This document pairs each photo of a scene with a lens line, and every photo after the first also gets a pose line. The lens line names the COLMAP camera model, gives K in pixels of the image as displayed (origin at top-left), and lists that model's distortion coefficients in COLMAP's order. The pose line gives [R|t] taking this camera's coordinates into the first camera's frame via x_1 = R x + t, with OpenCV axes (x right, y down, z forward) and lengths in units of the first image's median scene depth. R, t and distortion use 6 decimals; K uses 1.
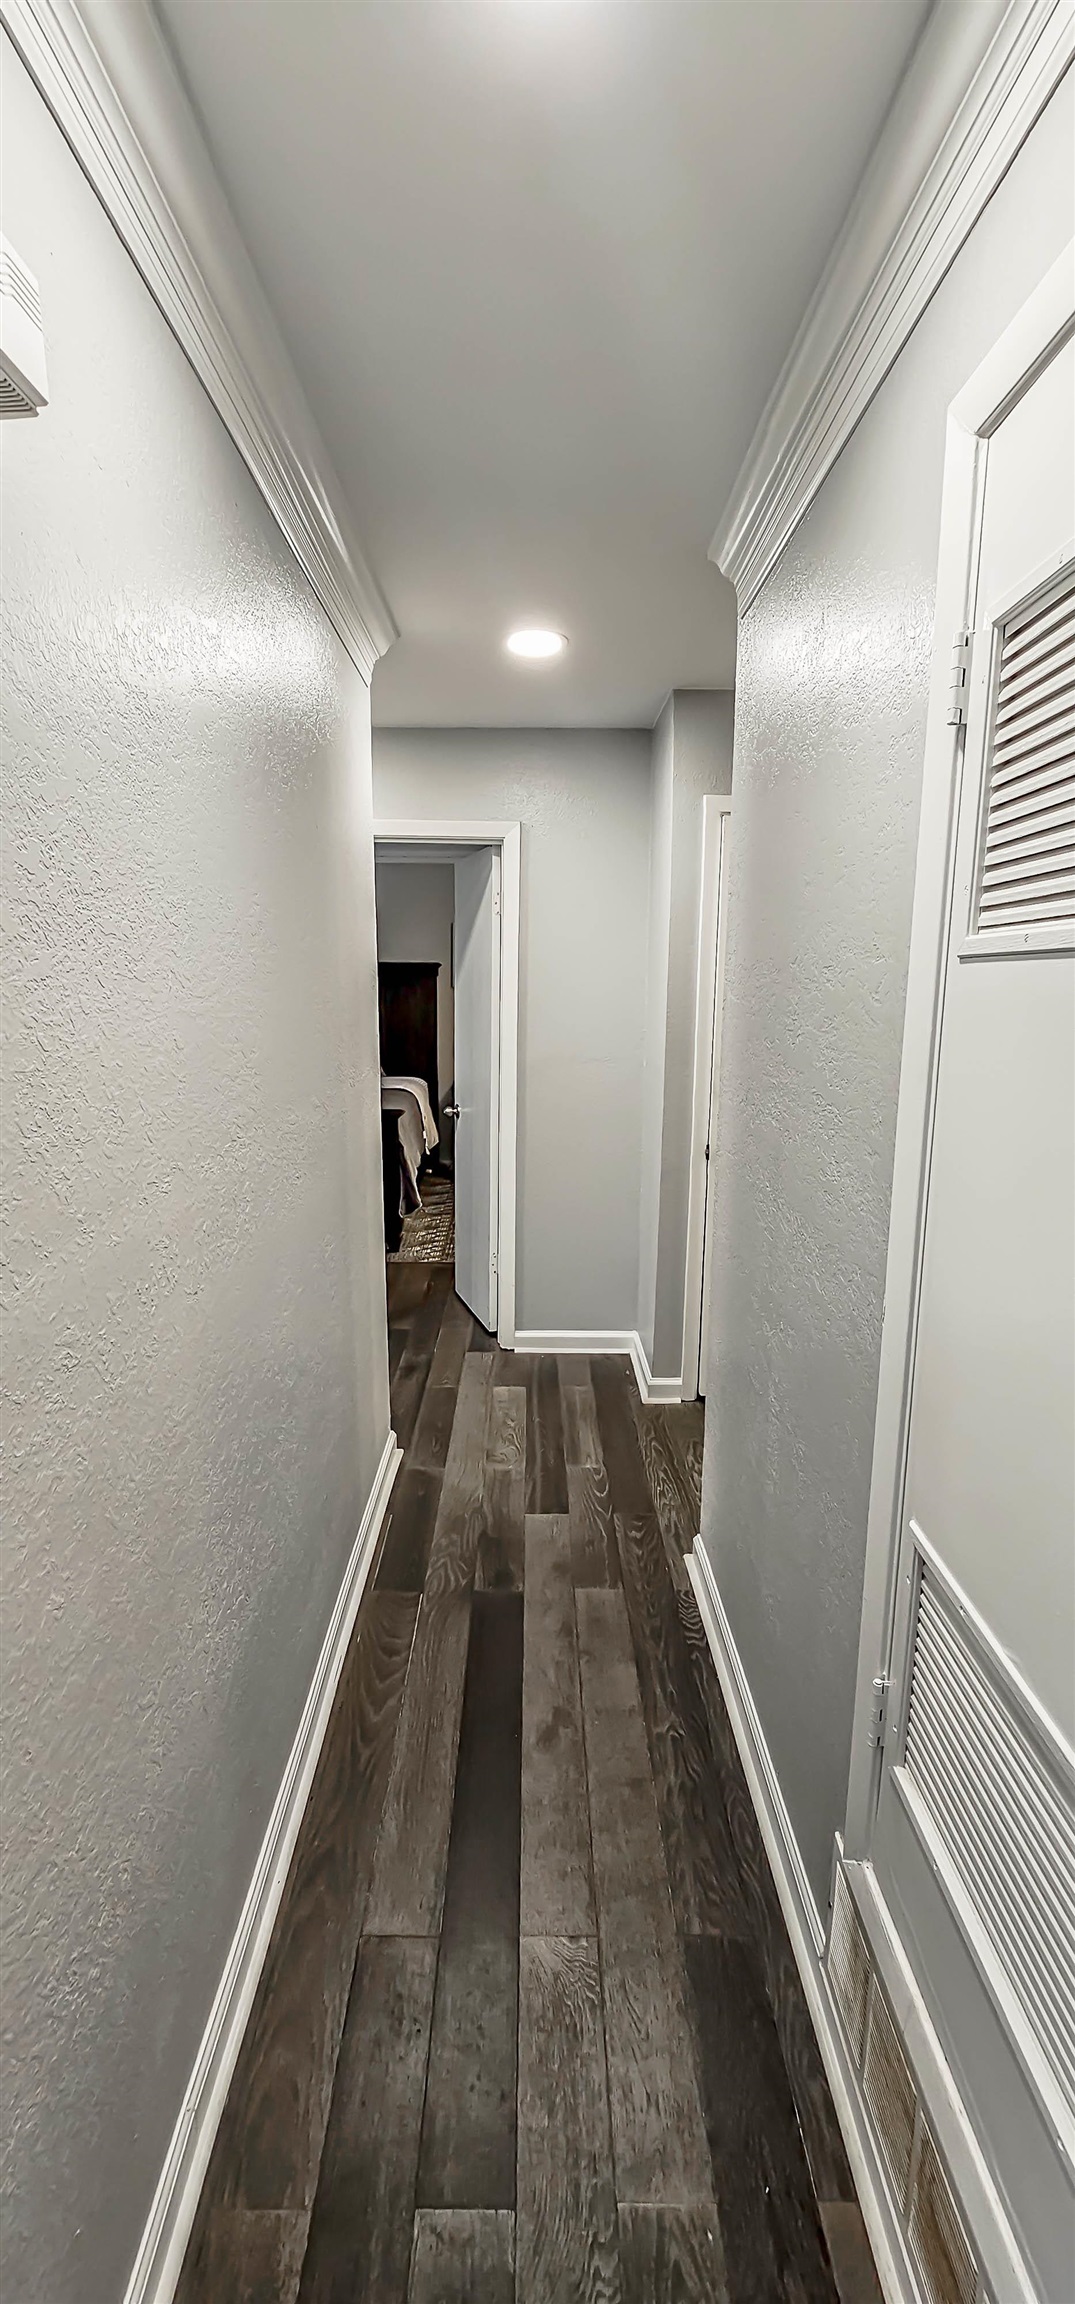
lens RADIAL K [[951.0, 0, 537.4], [0, 951.0, 1170.2], [0, 0, 1]] dist [0.000320, 0.000107]
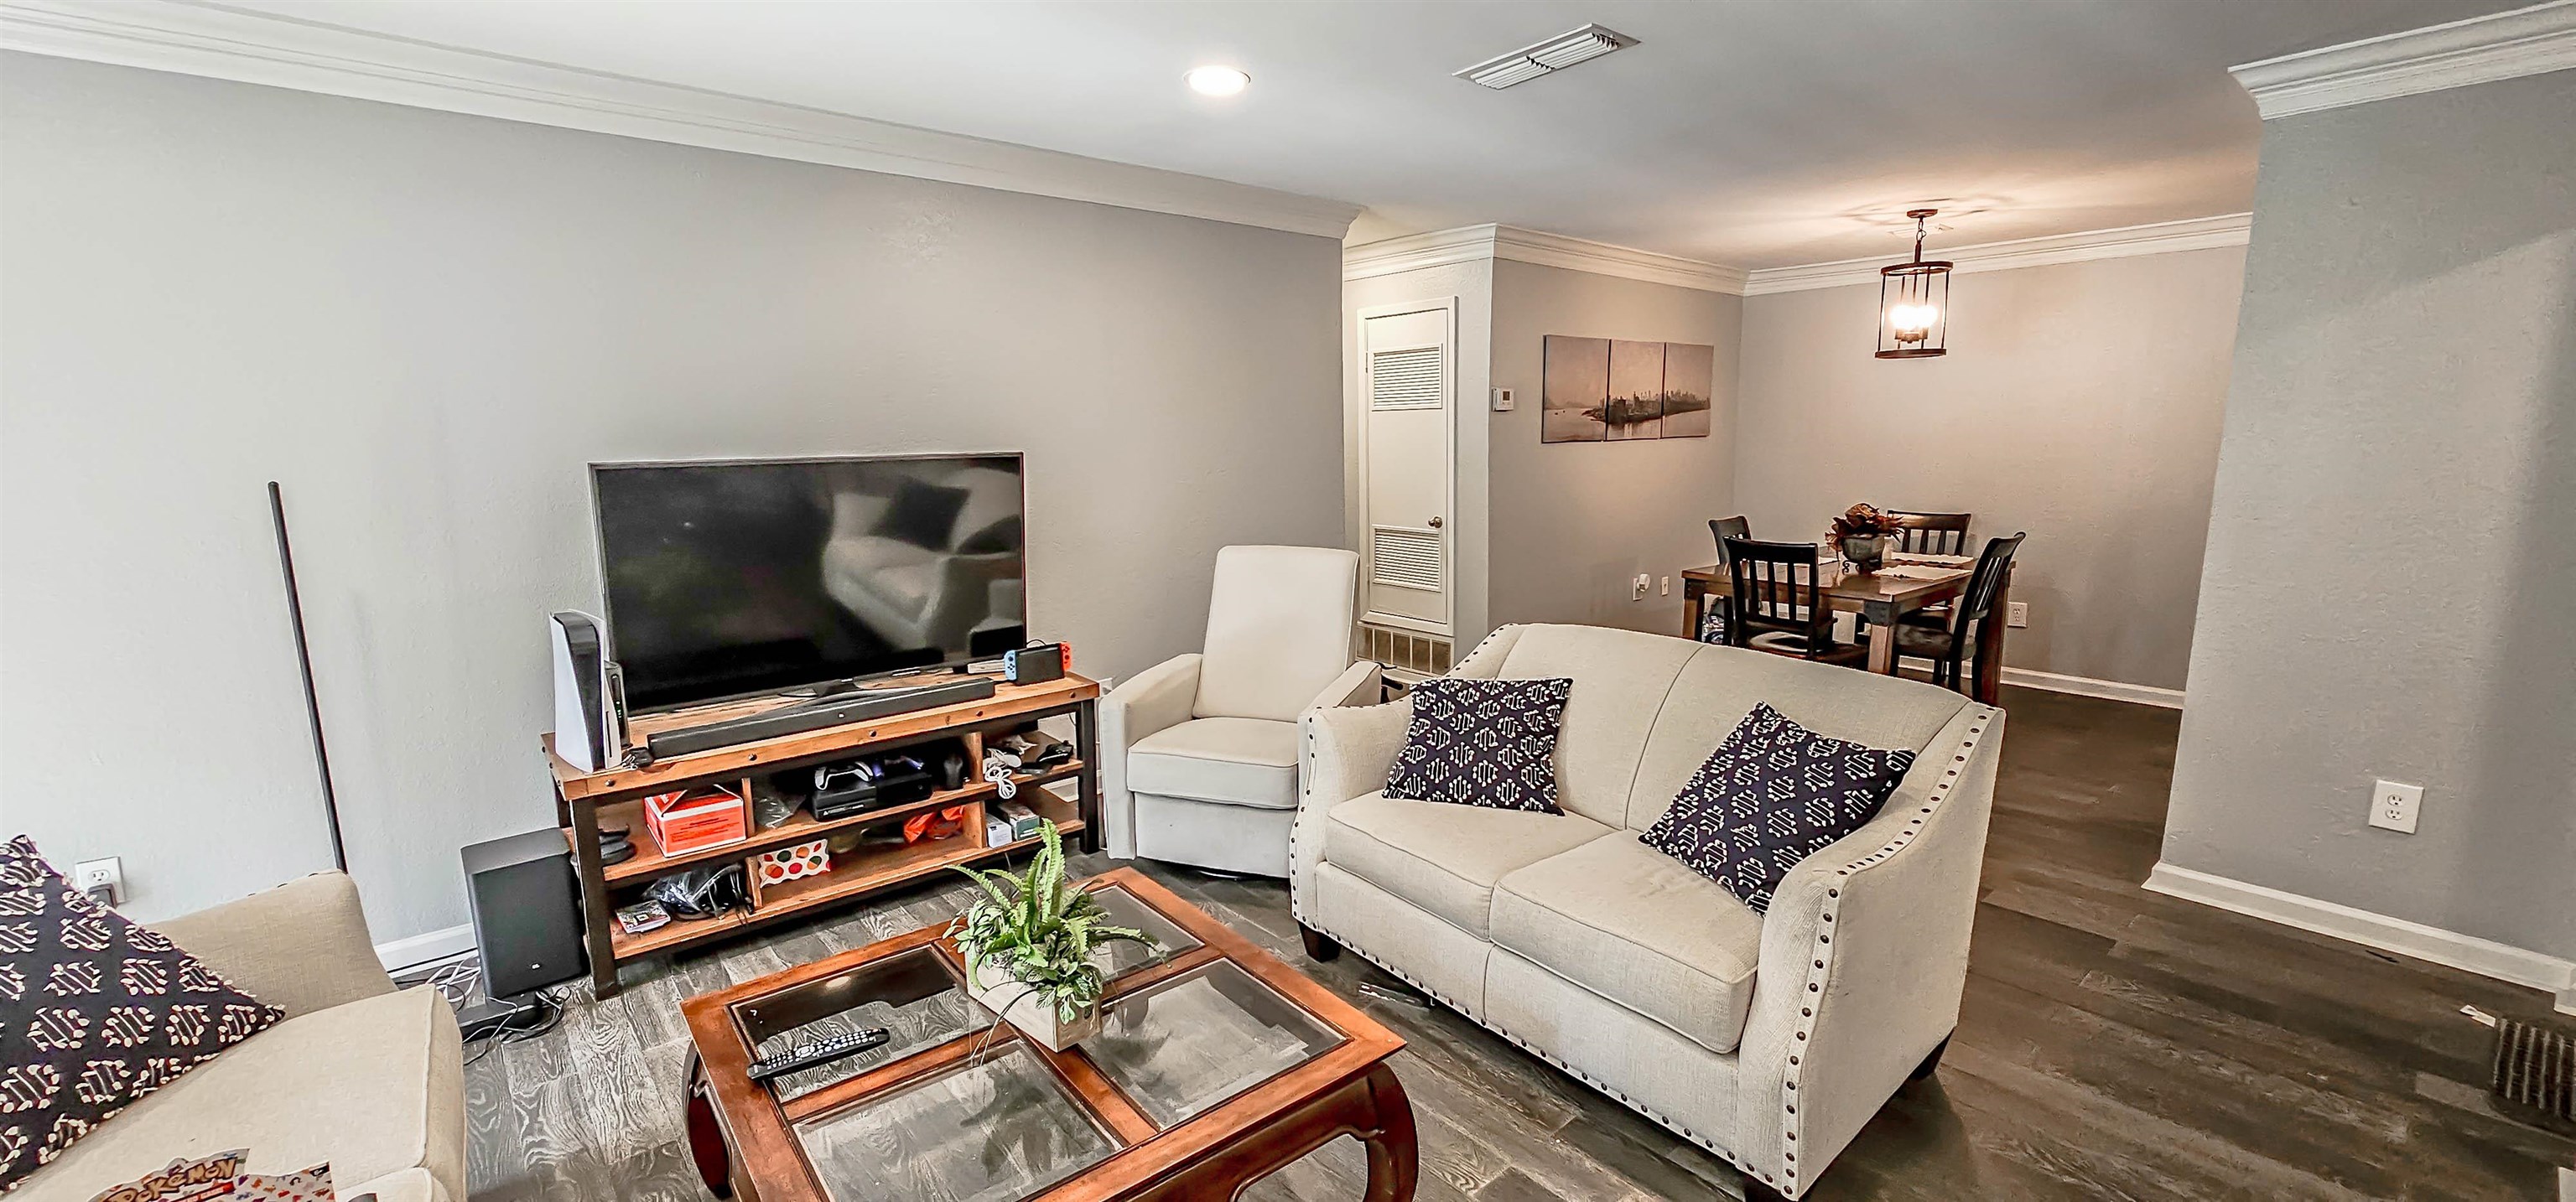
lens RADIAL K [[1063.0, 0, 1294.1], [0, 1063.0, 612.2], [0, 0, 1]] dist [0.000320, 0.000107]
pose [[0.773327, -0.124803, 0.621602, -1.437145], [0.139100, 0.989945, 0.025704, 0.261846], [-0.618560, 0.066587, 0.782911, -1.278736]]
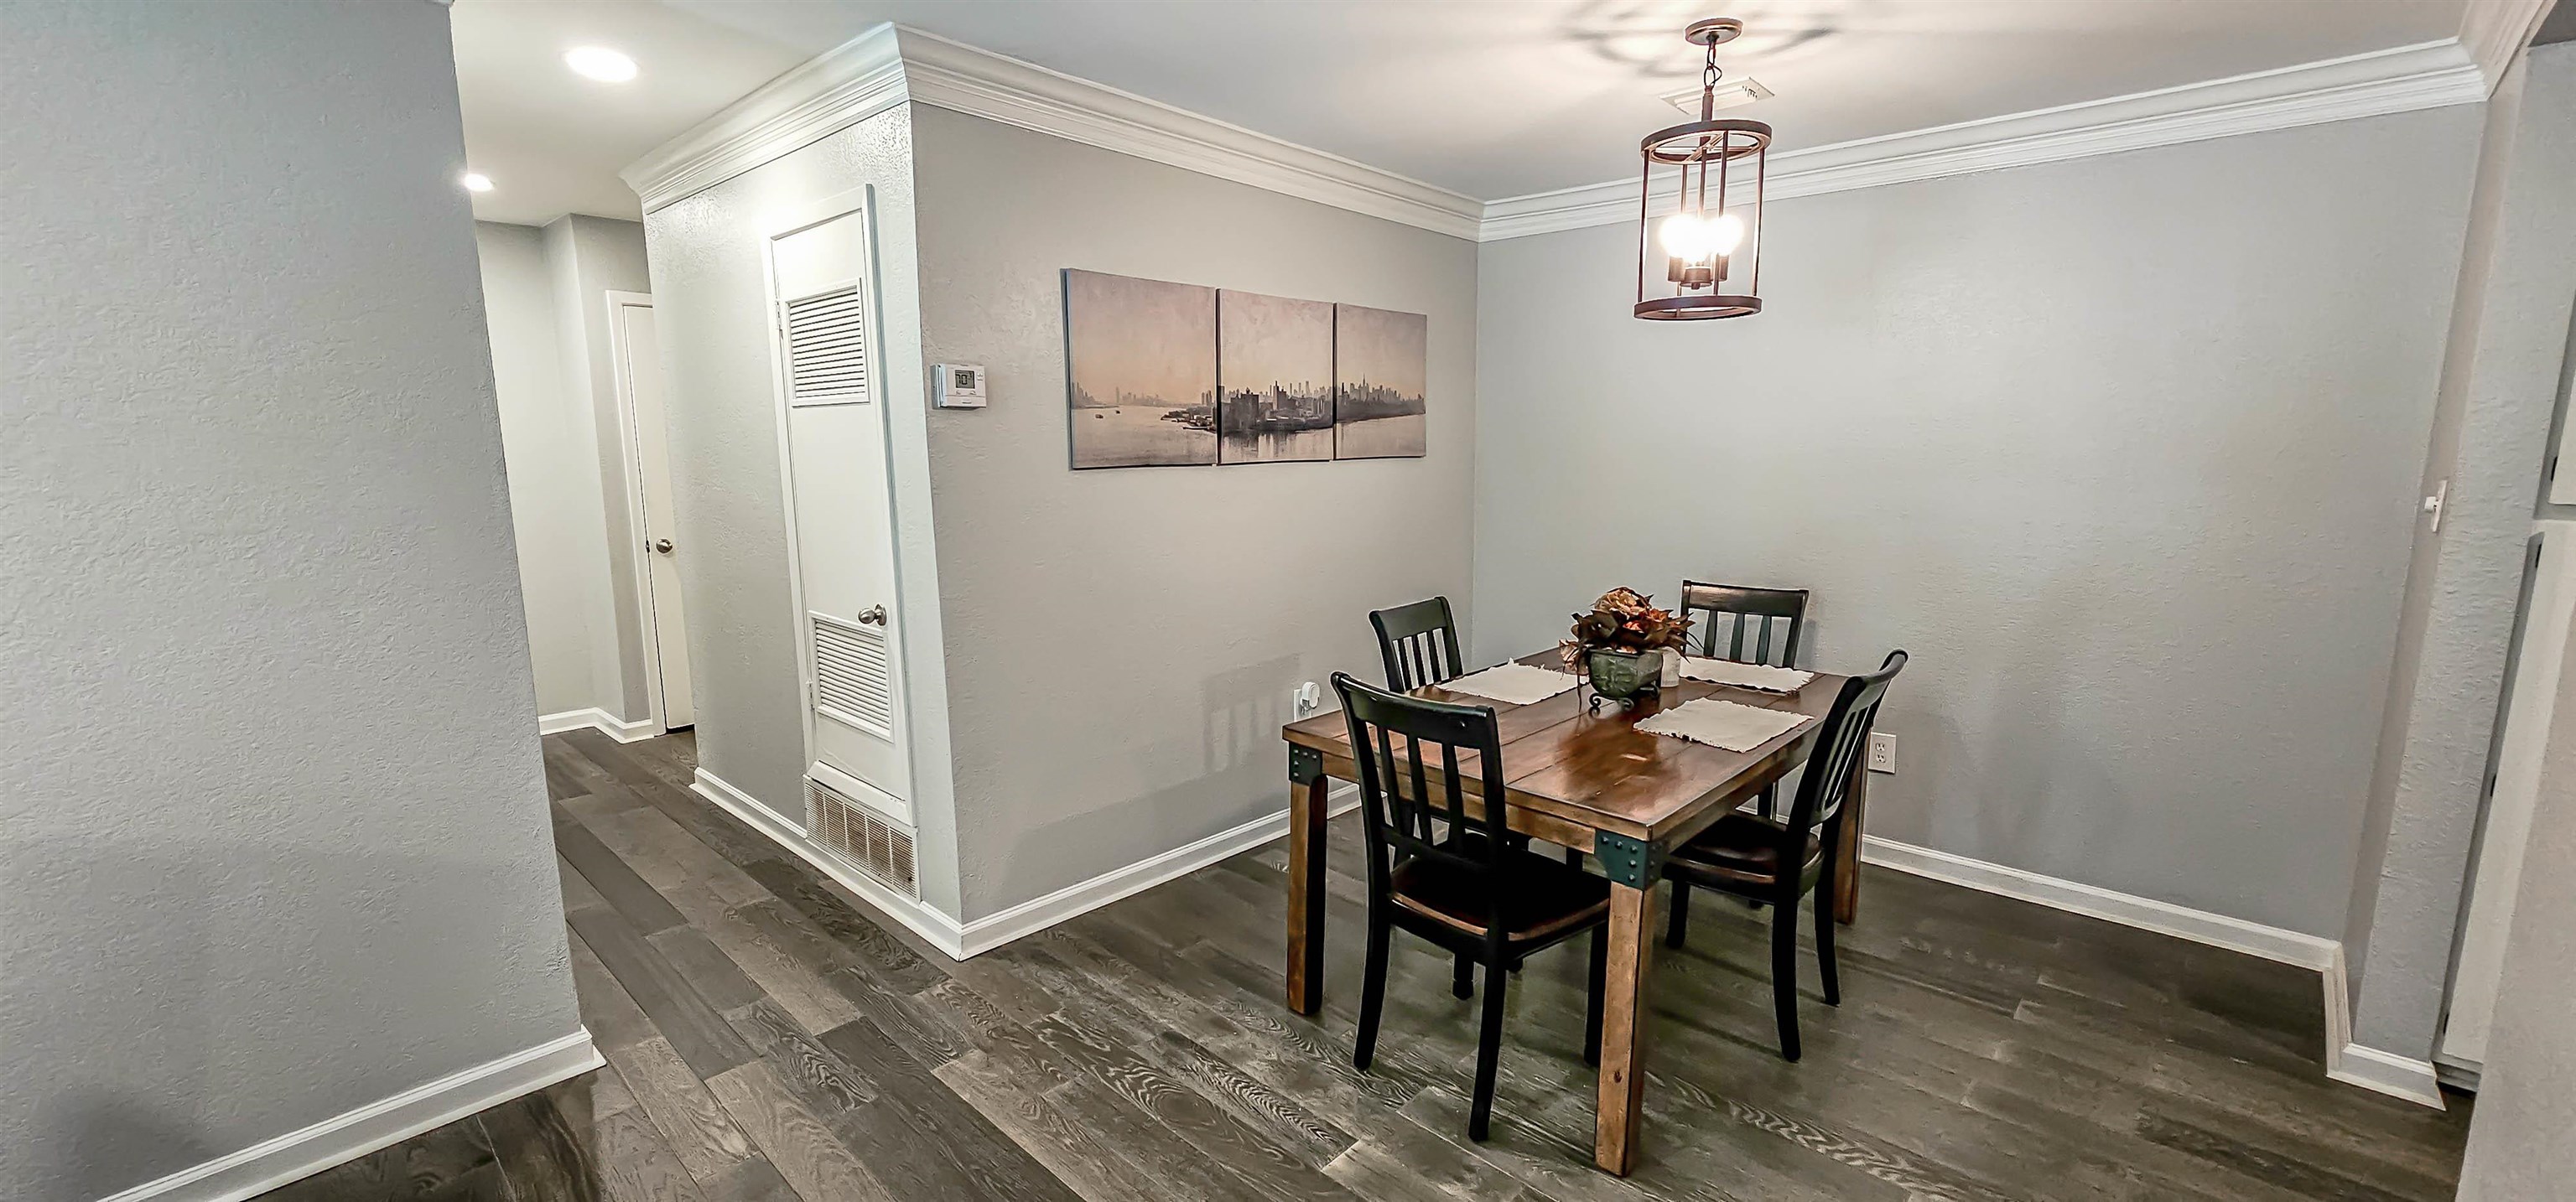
lens RADIAL K [[1063.0, 0, 1294.1], [0, 1063.0, 612.2], [0, 0, 1]] dist [0.000320, 0.000107]
pose [[0.694040, -0.126804, 0.708681, -0.345272], [0.143738, 0.988954, 0.036185, 0.196389], [-0.705442, 0.076750, 0.704600, -0.913561]]
